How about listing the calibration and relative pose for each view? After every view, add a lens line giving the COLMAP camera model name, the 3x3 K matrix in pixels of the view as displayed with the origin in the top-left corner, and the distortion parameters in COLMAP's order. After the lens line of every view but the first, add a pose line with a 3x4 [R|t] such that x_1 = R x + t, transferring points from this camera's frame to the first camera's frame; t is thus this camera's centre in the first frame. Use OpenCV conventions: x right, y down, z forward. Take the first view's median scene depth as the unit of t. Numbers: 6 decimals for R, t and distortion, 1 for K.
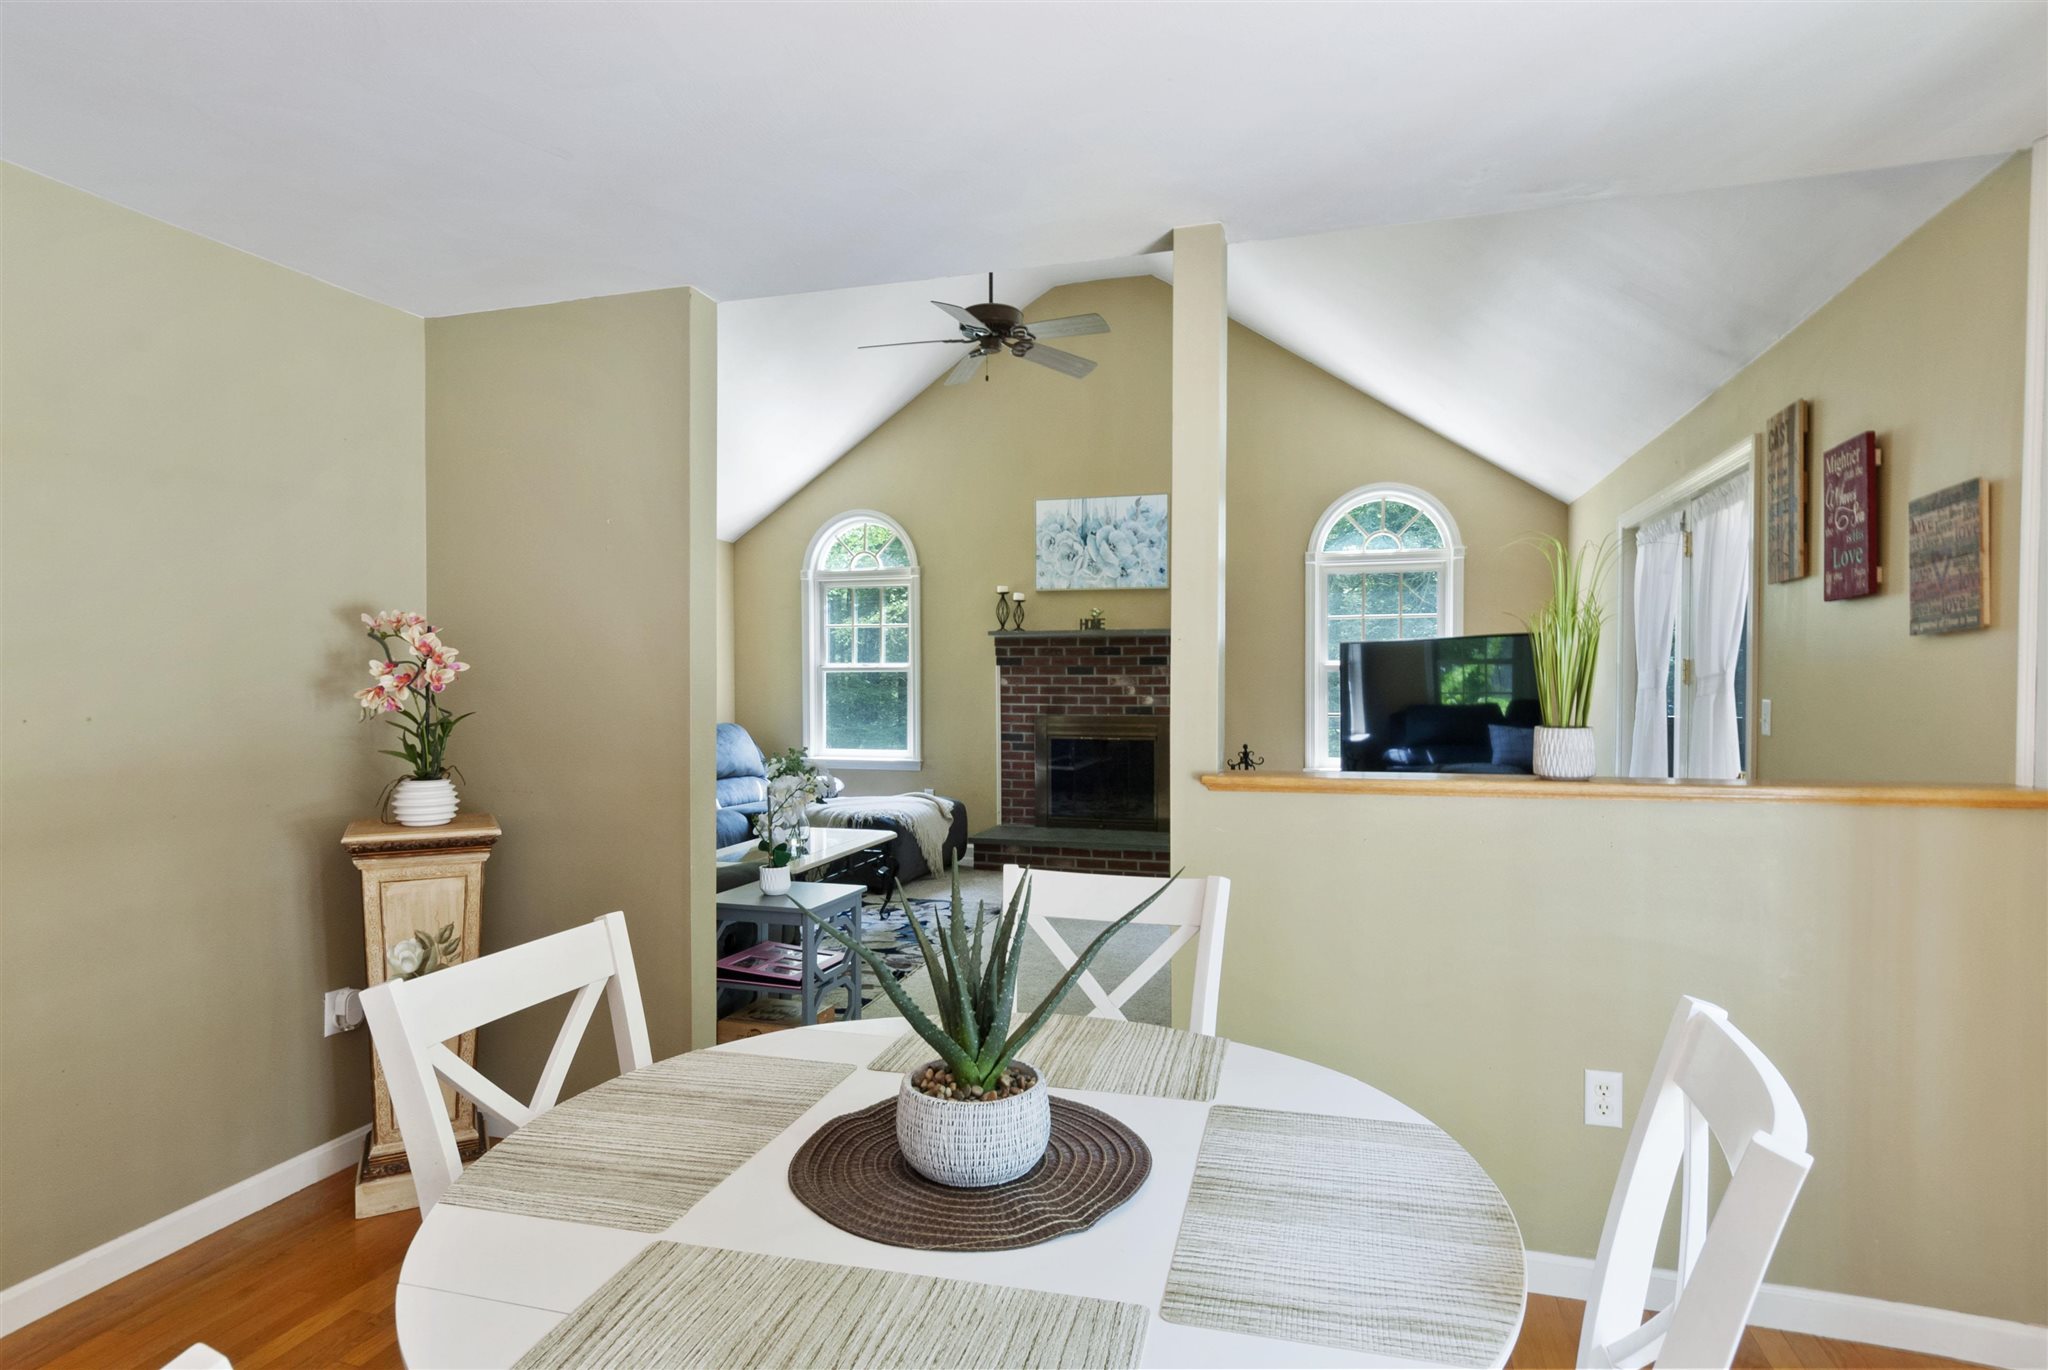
lens RADIAL K [[1099.7, 0, 1024.0], [0, 1099.7, 685.0], [0, 0, 1]] dist [-0.000086, -0.000514]
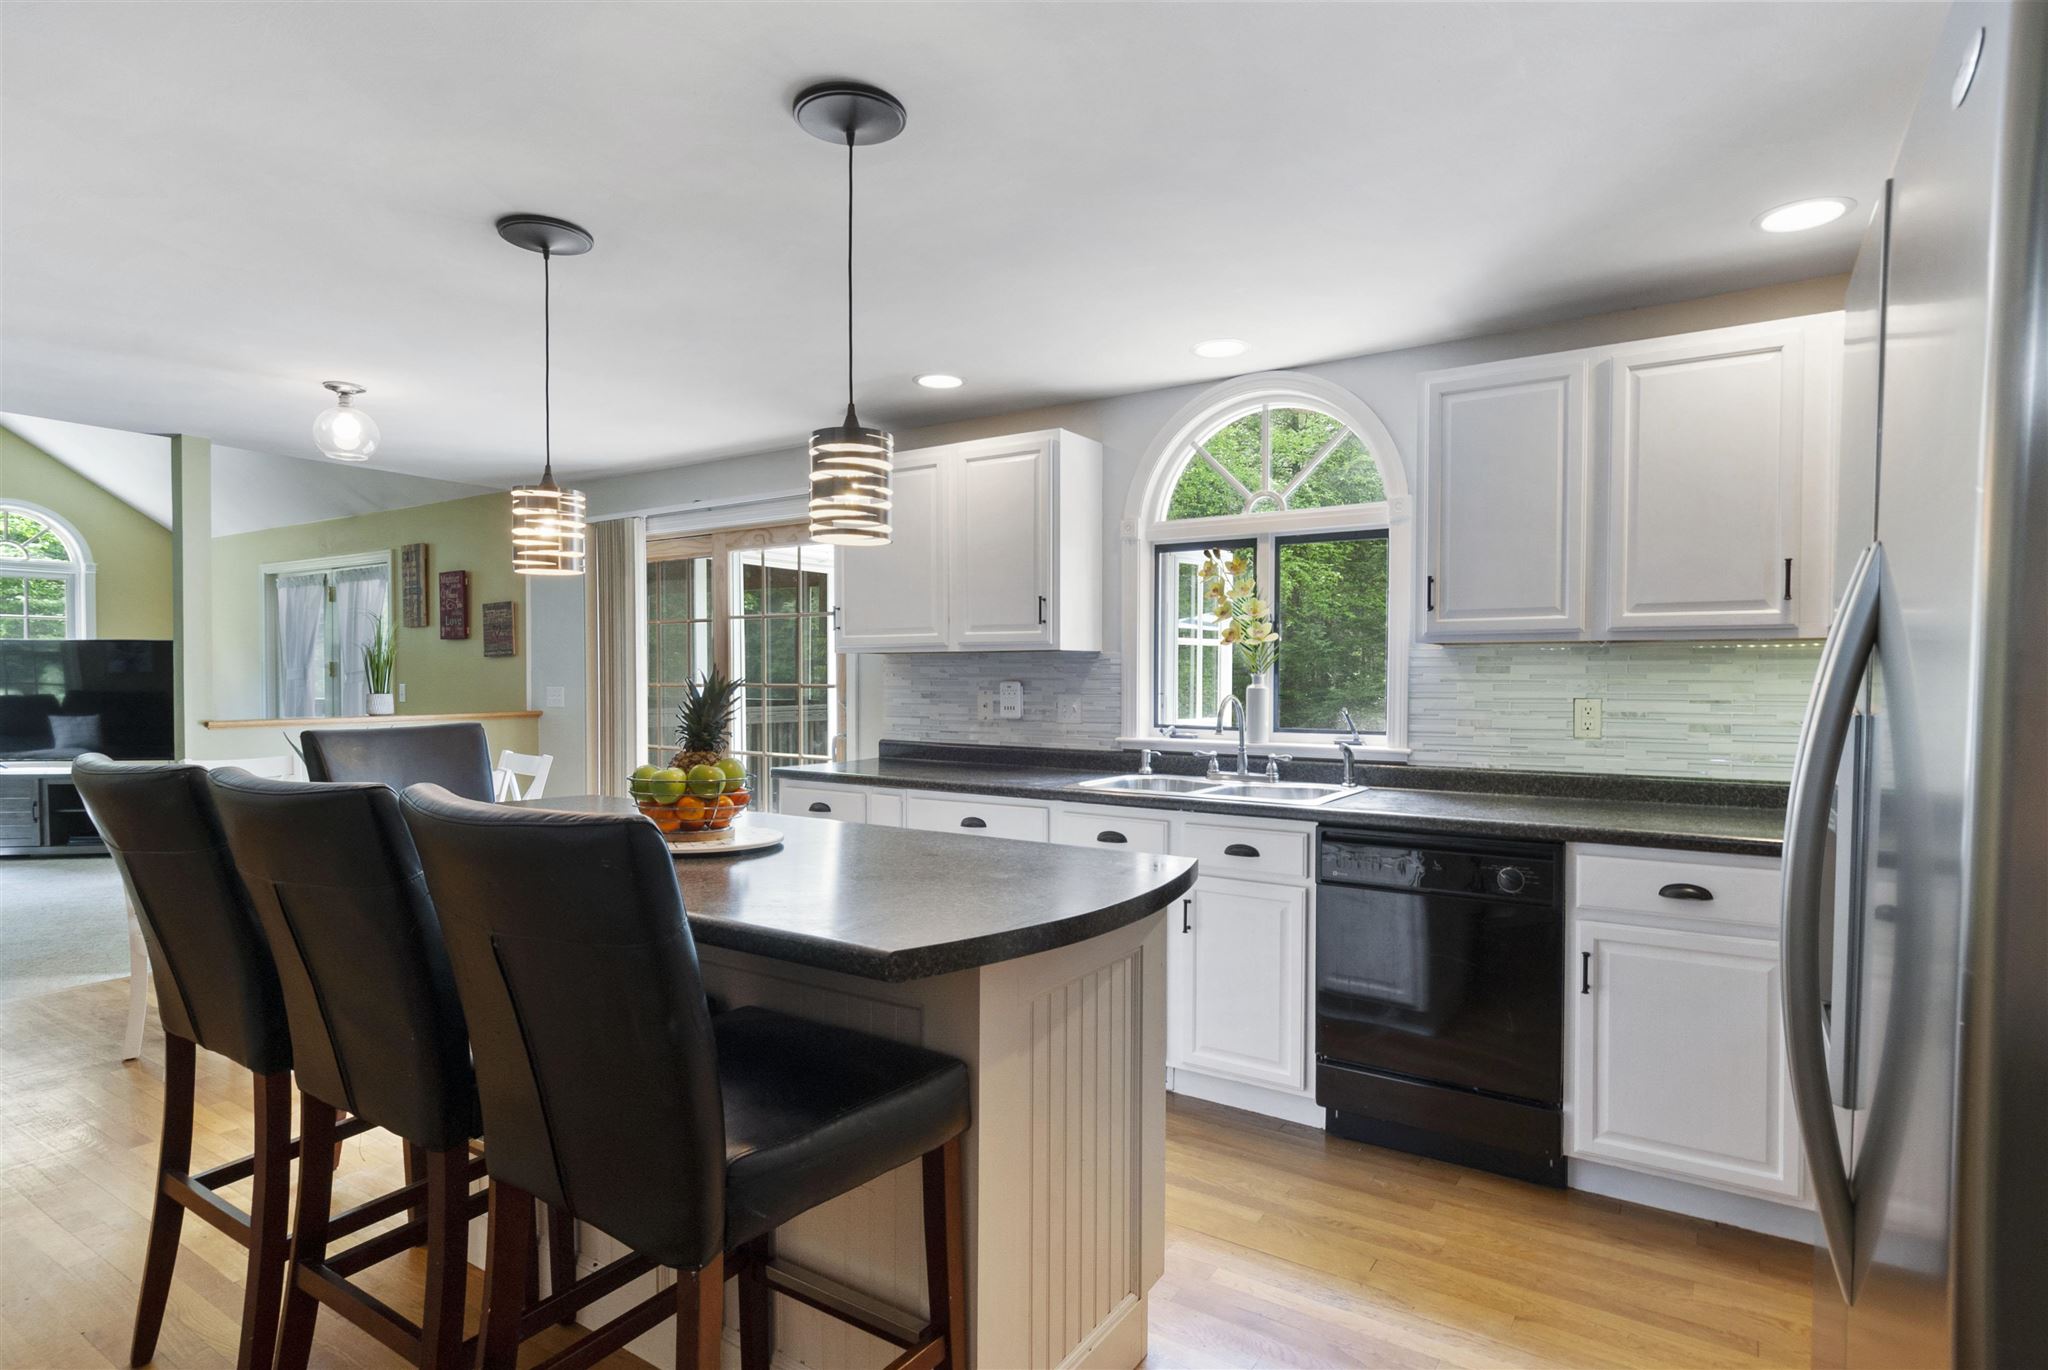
lens RADIAL K [[1099.7, 0, 1024.0], [0, 1099.7, 685.0], [0, 0, 1]] dist [-0.000086, -0.000514]
pose [[0.301468, -0.009748, 0.953426, -1.063706], [0.003261, 0.999952, 0.009192, 0.001612], [-0.953471, 0.000338, 0.301485, -0.821074]]
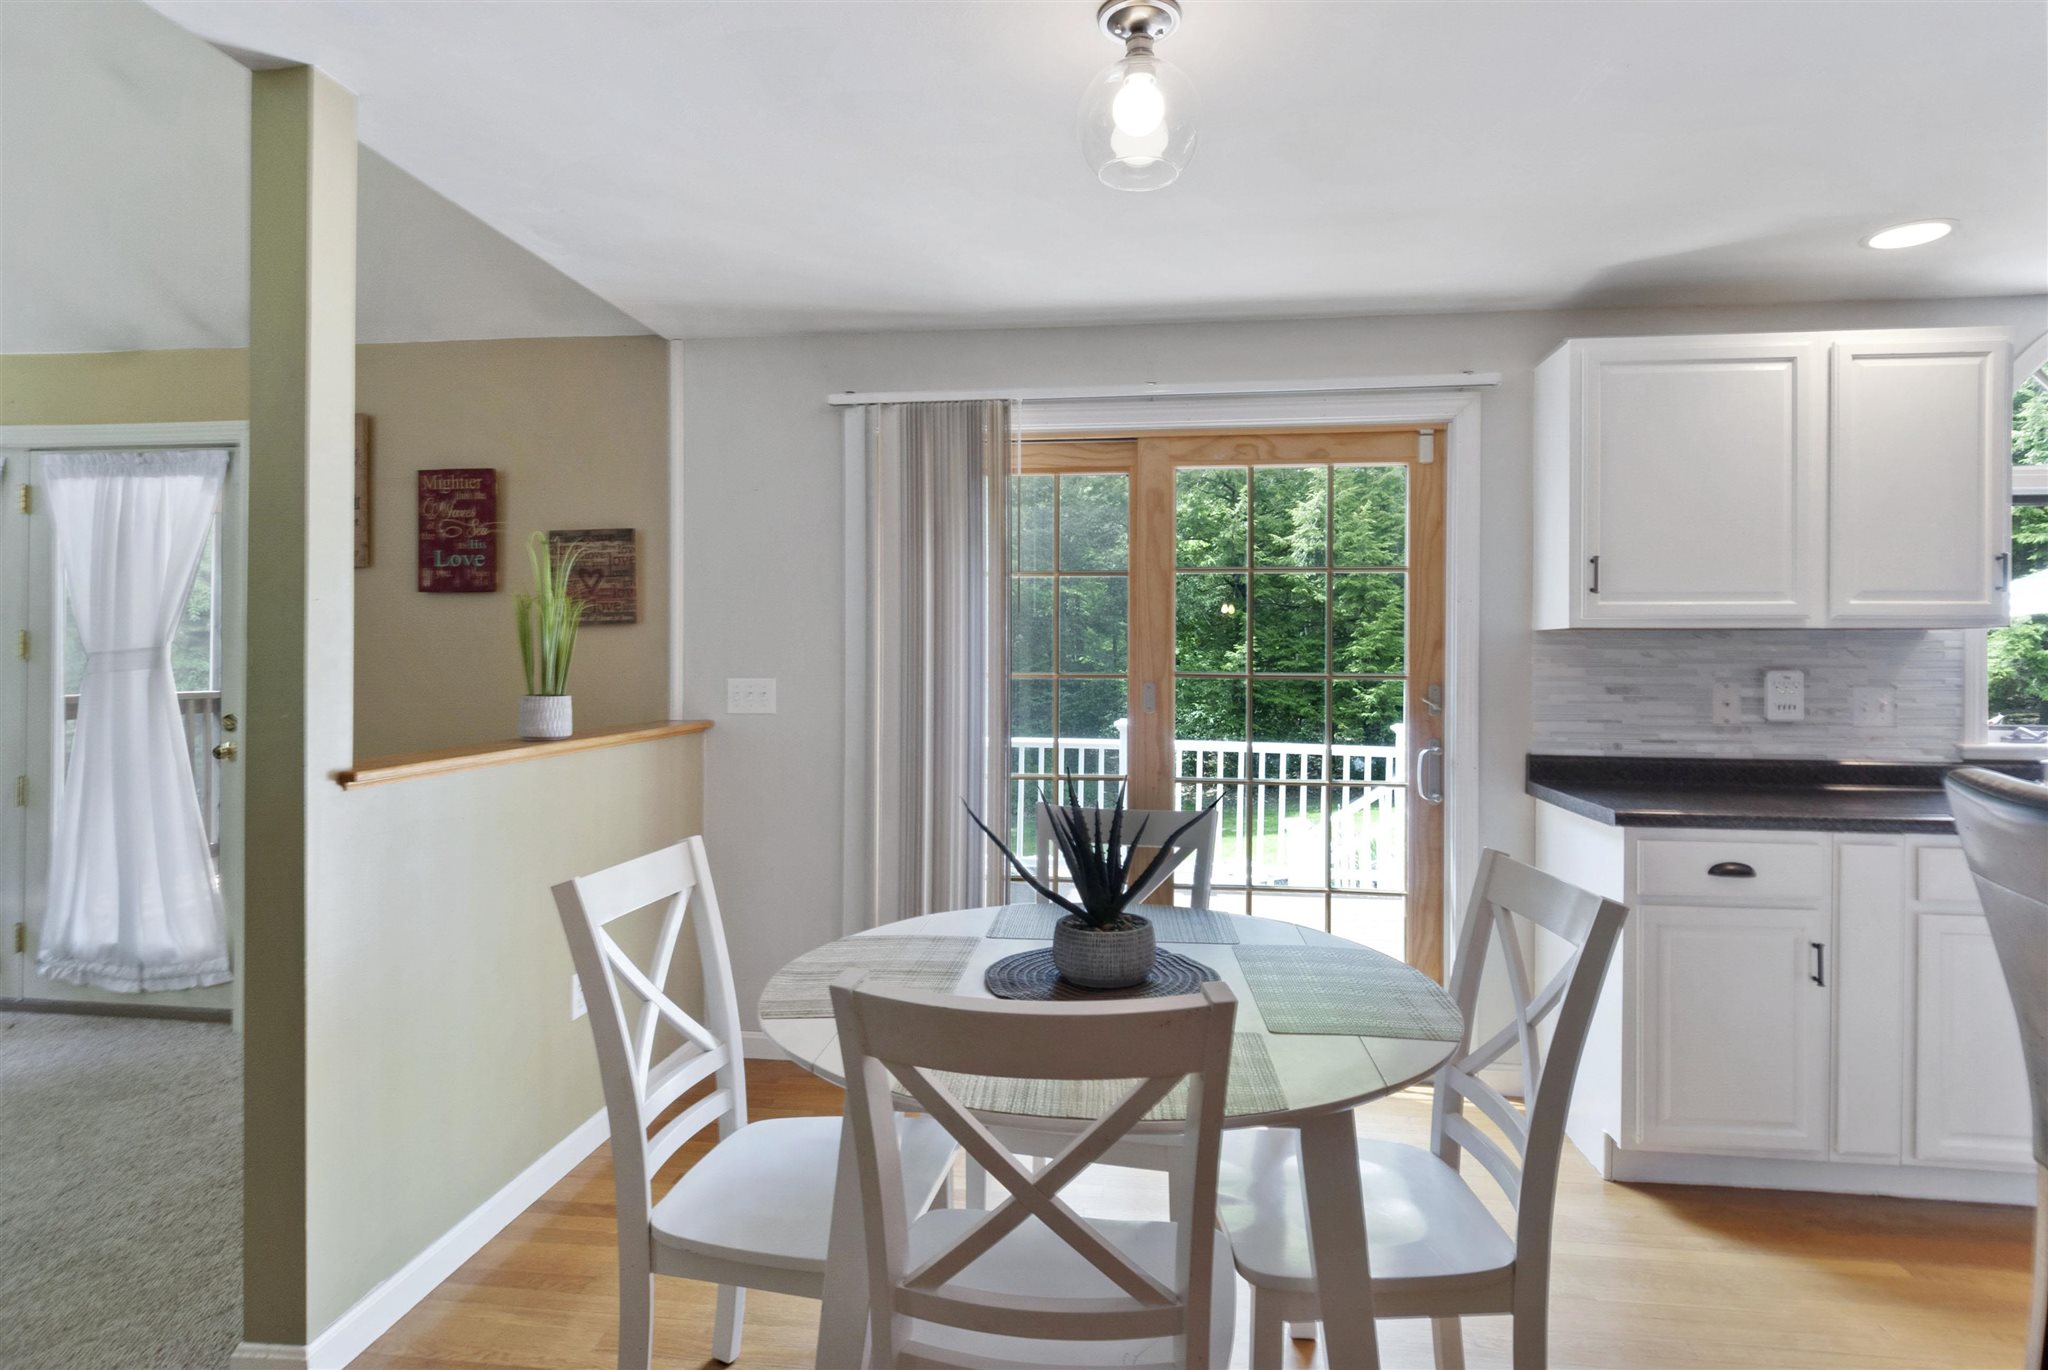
lens RADIAL K [[1146.8, 0, 1024.5], [0, 1146.8, 631.5], [0, 0, 1]] dist [0.002898, 0.000317]
pose [[-0.165037, 0.021587, 0.986051, -0.647416], [0.000286, 0.999761, -0.021839, -0.002777], [-0.986287, -0.003322, -0.165004, 0.546598]]
